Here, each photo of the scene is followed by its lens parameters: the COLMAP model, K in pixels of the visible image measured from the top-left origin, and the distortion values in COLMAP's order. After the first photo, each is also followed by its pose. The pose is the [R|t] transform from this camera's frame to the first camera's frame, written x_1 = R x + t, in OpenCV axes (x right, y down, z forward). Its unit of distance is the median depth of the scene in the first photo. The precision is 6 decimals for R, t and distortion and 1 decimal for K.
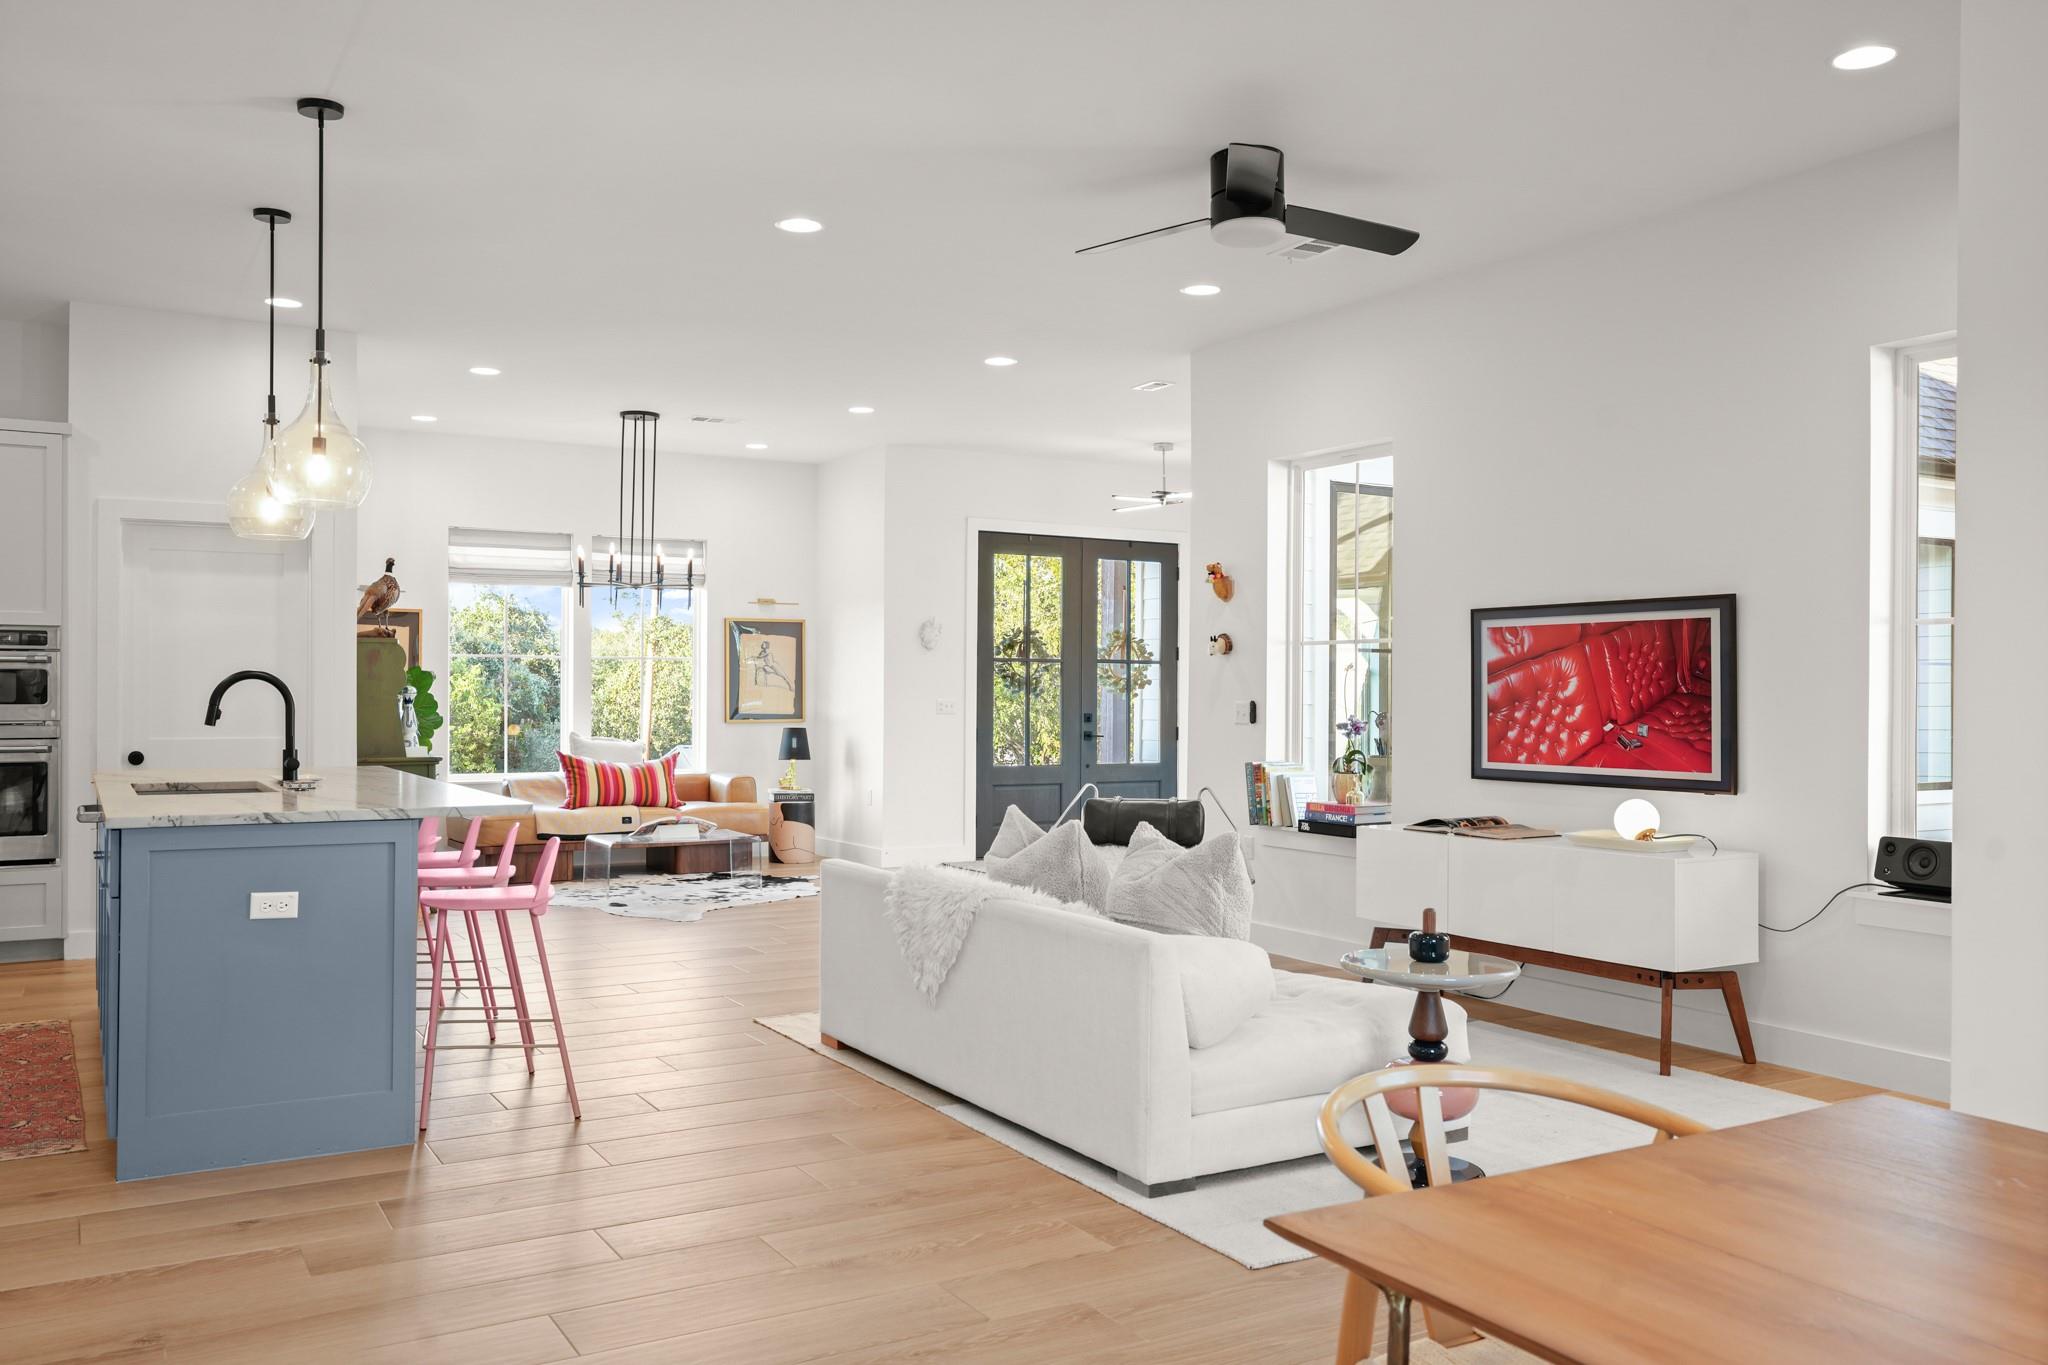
lens RADIAL K [[1601.8, 0, 1016.3], [0, 1601.8, 688.1], [0, 0, 1]] dist [0.011589, -0.017660]
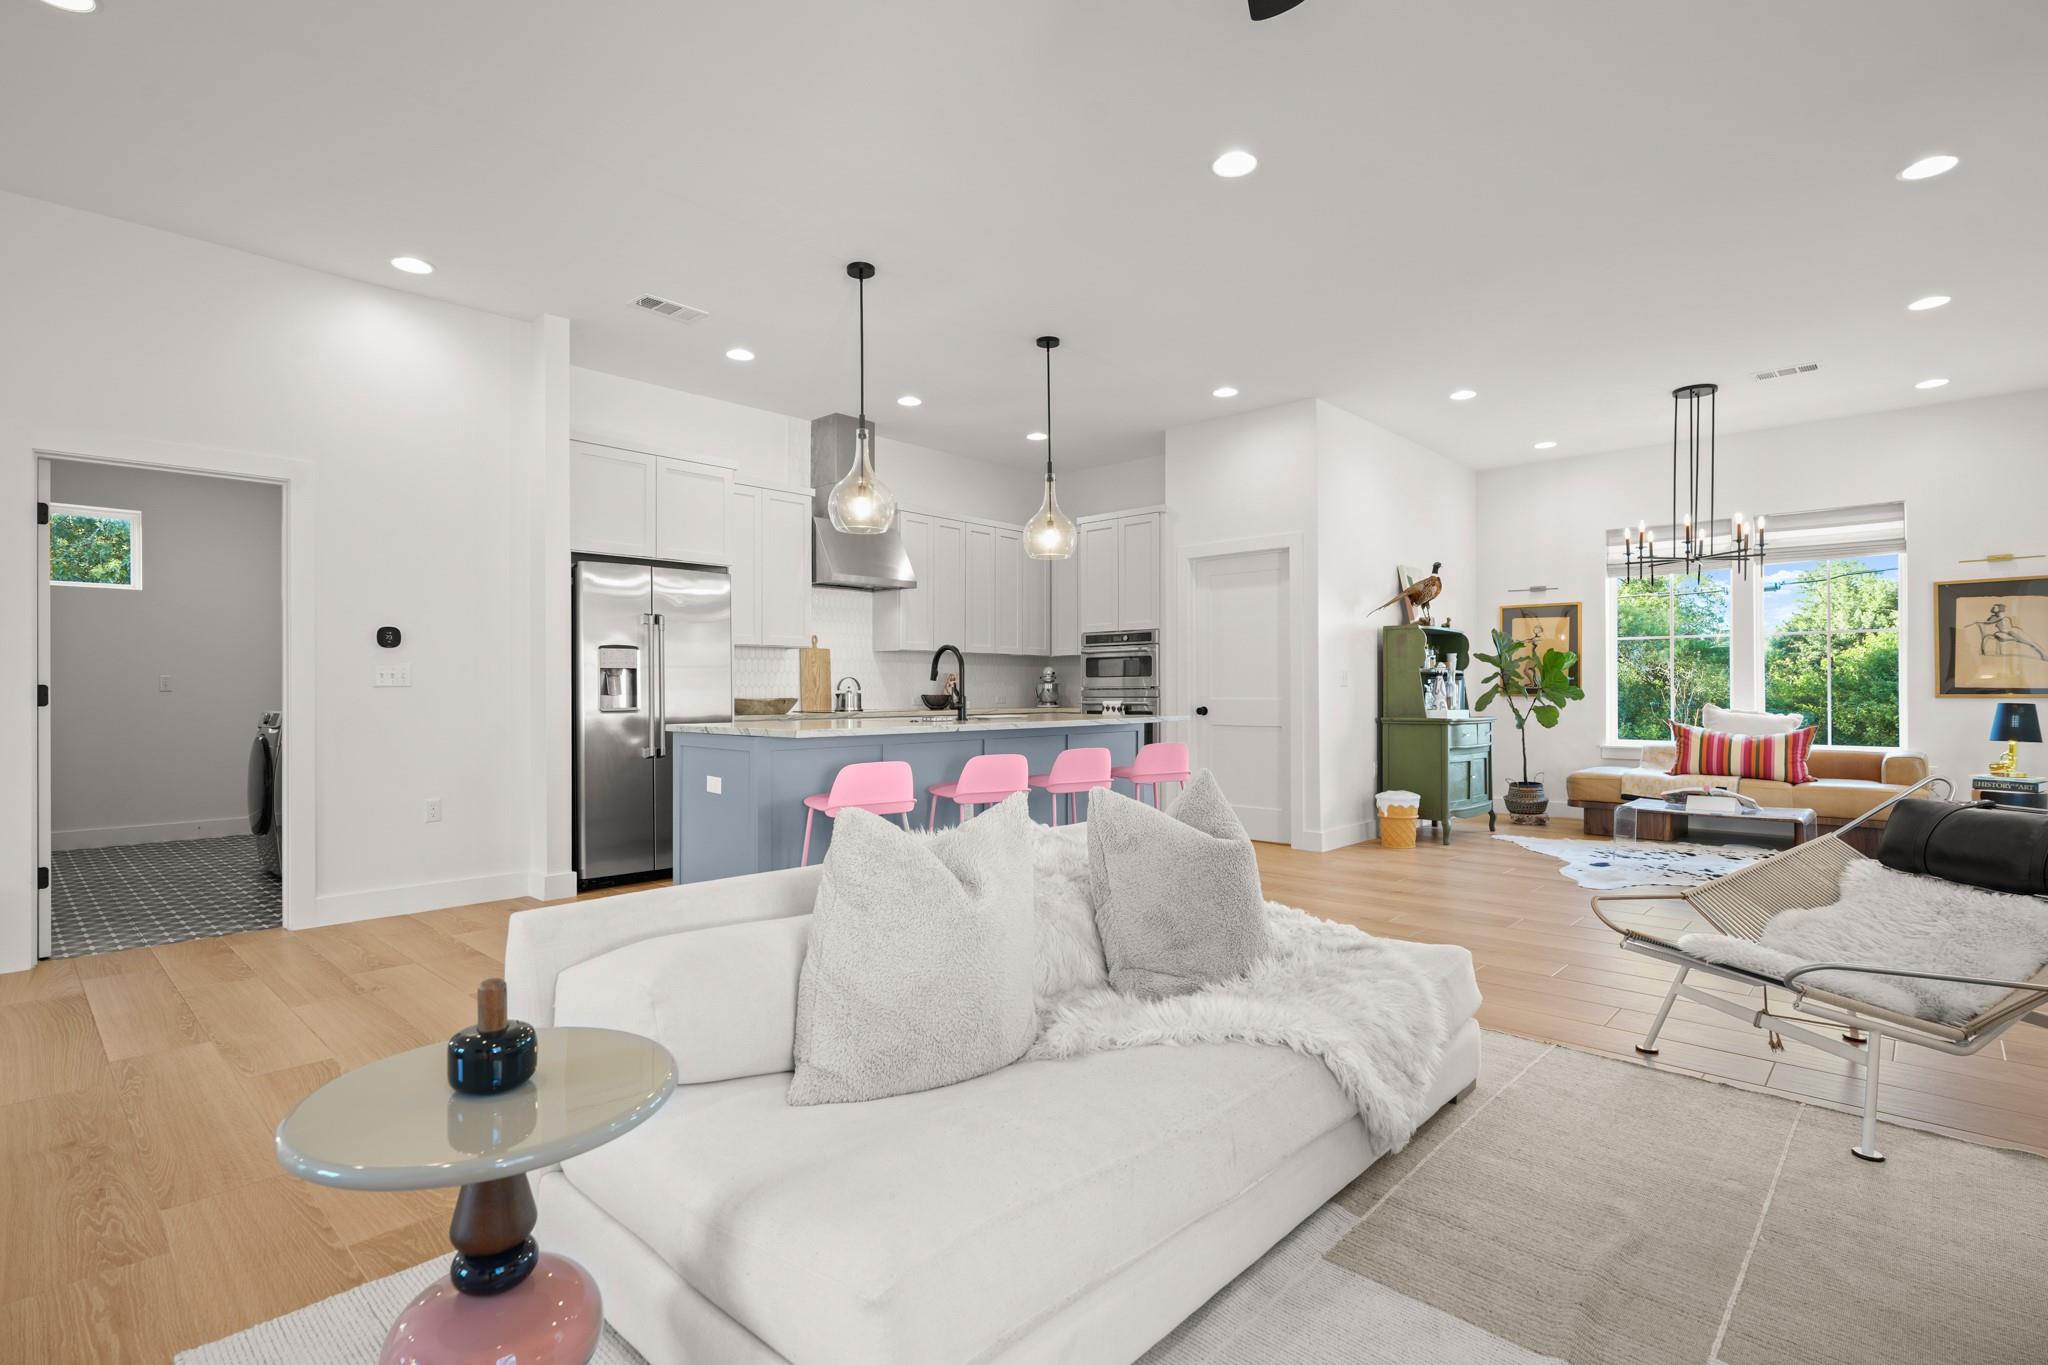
lens RADIAL K [[976.7, 0, 1036.3], [0, 976.7, 686.9], [0, 0, 1]] dist [-0.003470, -0.000002]
pose [[0.289633, -0.008003, -0.957104, 0.366577], [0.006347, 0.999959, -0.006441, 0.029574], [0.957117, -0.004209, 0.289672, 0.659863]]
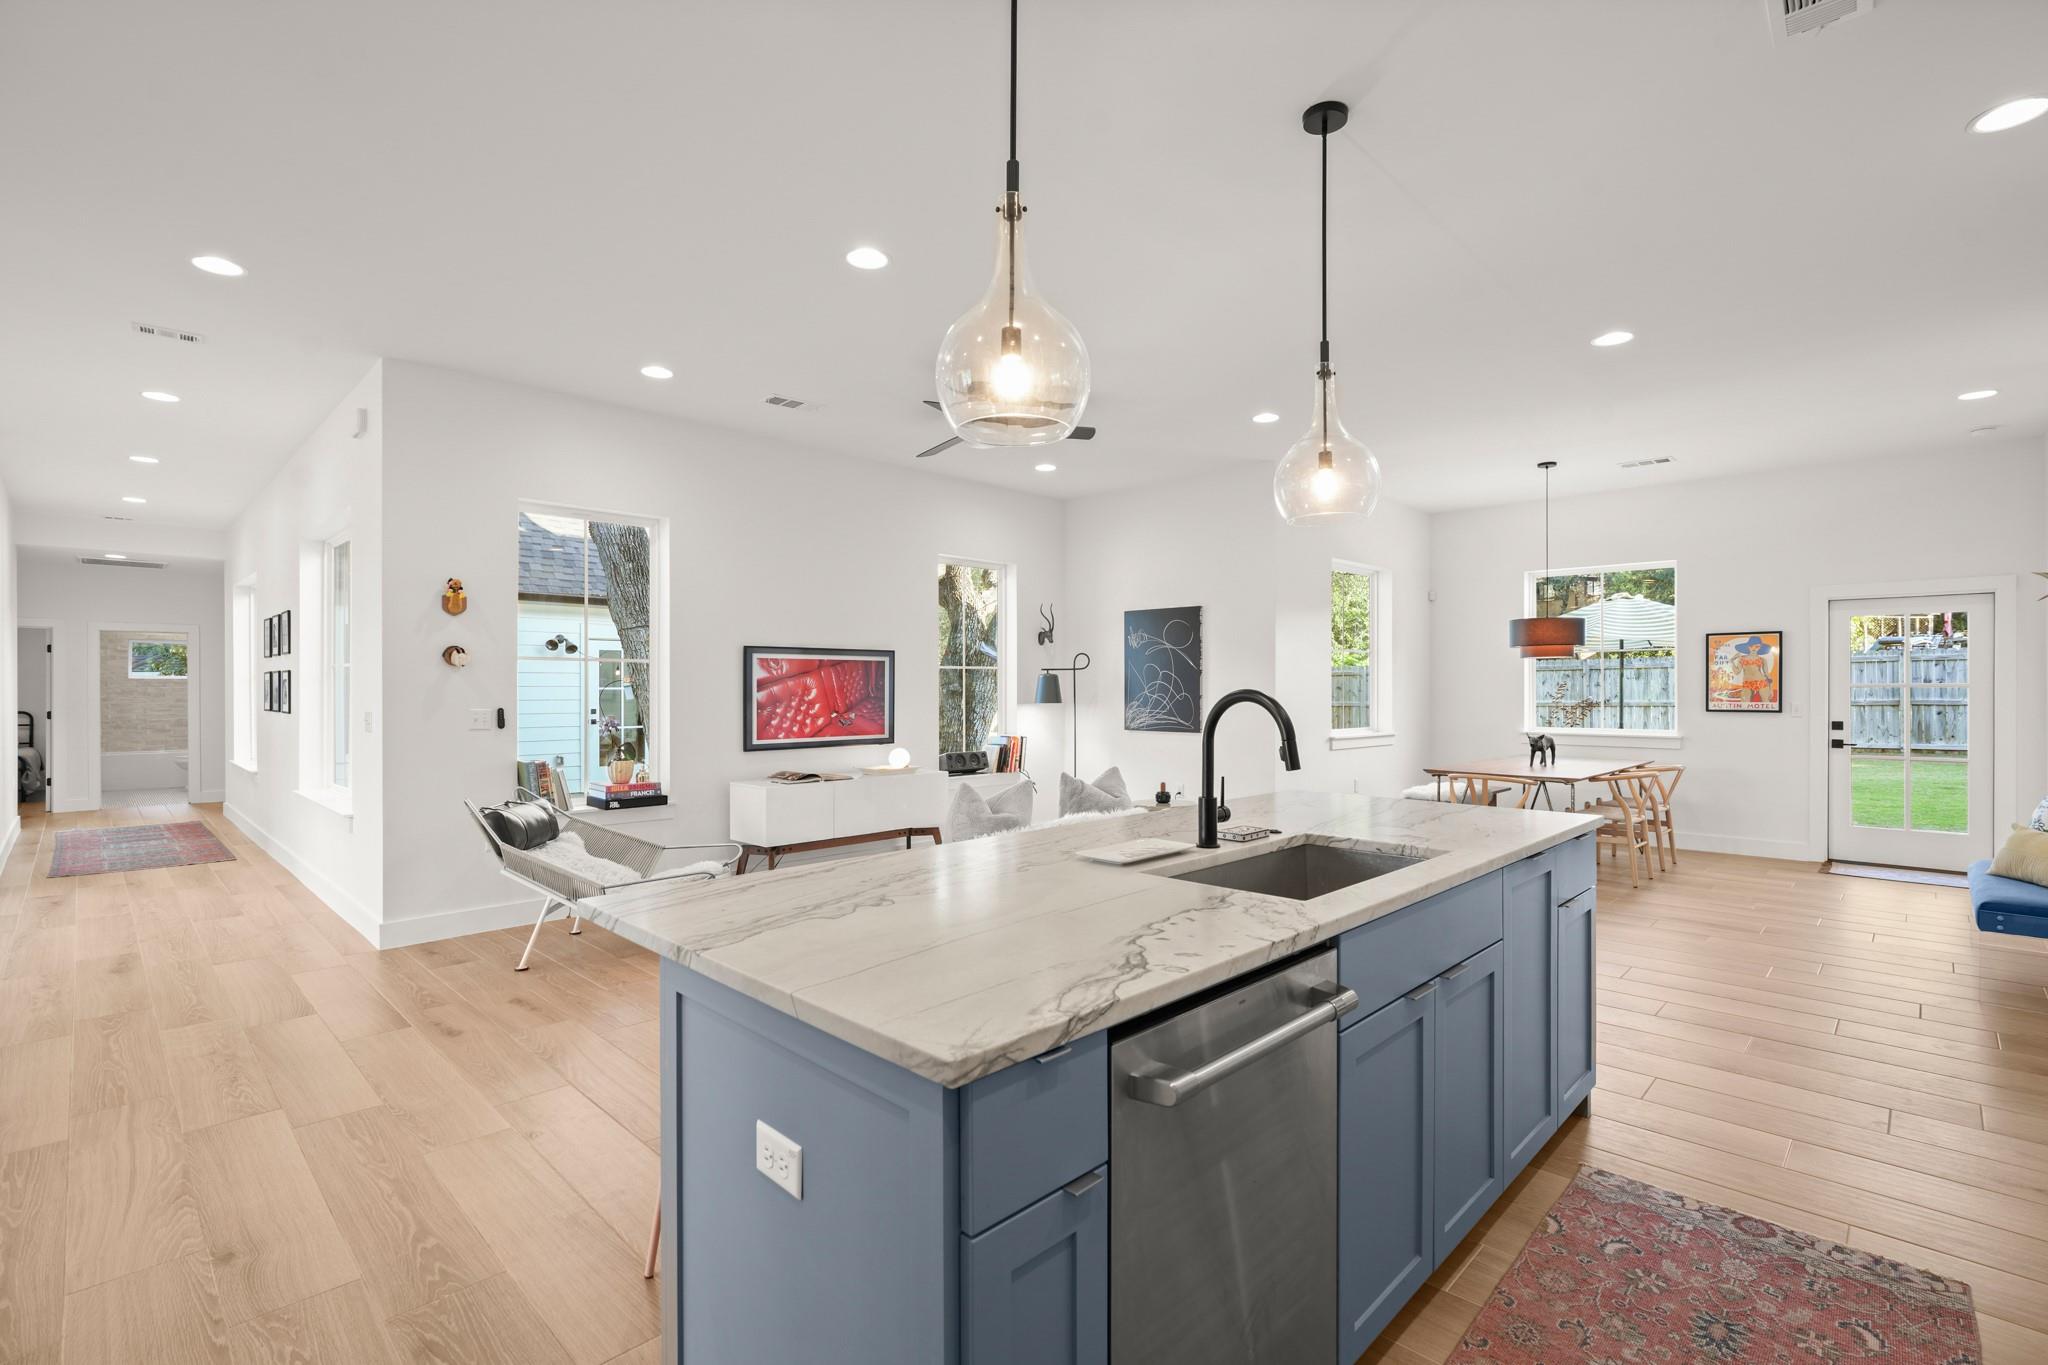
lens RADIAL K [[924.7, 0, 1031.0], [0, 924.7, 686.5], [0, 0, 1]] dist [-0.010993, 0.003988]
pose [[-0.271427, -0.003362, 0.962453, -0.687376], [-0.002708, 0.999993, 0.002729, -0.011990], [-0.962455, -0.001865, -0.271434, 0.987870]]
